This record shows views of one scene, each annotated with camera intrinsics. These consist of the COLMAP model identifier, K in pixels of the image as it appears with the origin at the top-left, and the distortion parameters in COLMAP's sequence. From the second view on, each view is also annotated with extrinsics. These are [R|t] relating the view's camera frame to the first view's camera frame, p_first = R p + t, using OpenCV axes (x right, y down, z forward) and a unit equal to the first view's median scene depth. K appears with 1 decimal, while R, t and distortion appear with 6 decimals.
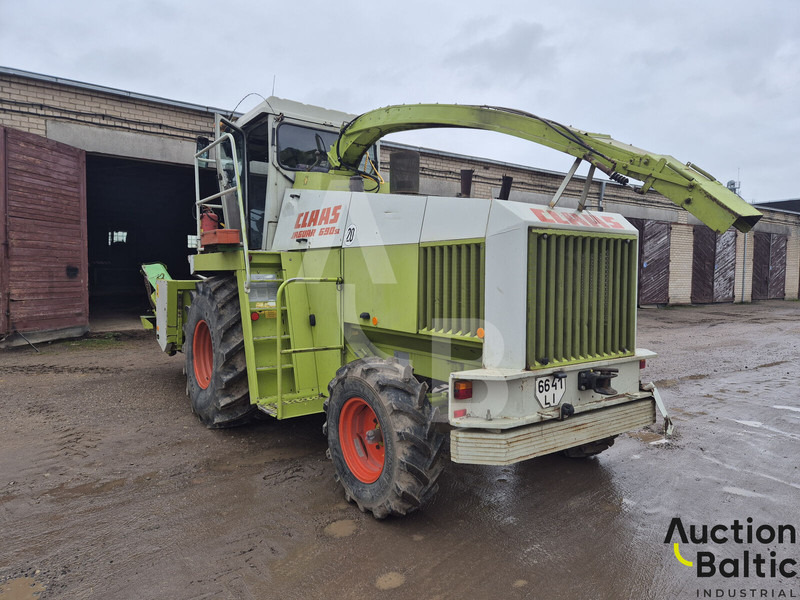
lens RADIAL K [[528.6, 0, 402.7], [0, 528.6, 303.1], [0, 0, 1]] dist [0.001343, 0.000307]
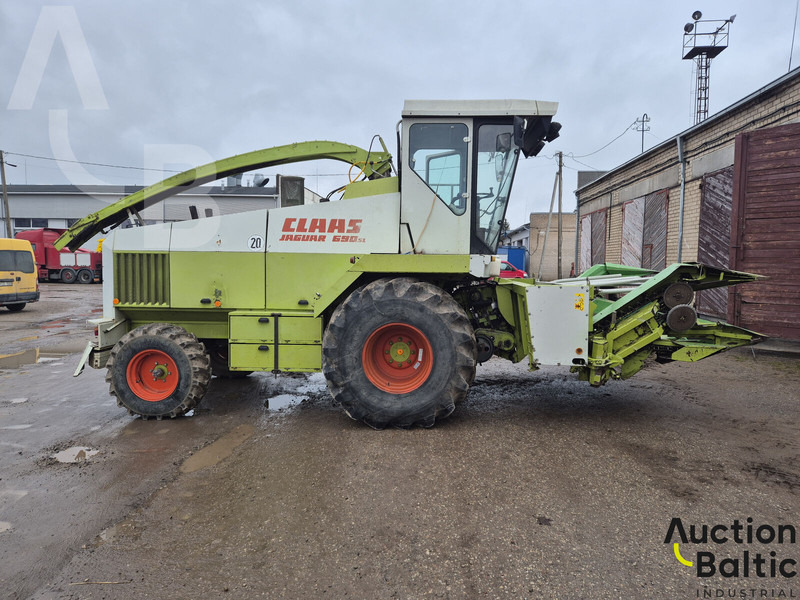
lens RADIAL K [[528.6, 0, 403.2], [0, 528.6, 298.0], [0, 0, 1]] dist [0.001343, 0.000307]
pose [[-0.617839, 0.037273, -0.785421, 0.457193], [-0.054795, 0.994407, 0.090294, -0.067932], [0.784393, 0.098824, -0.612341, 1.094463]]
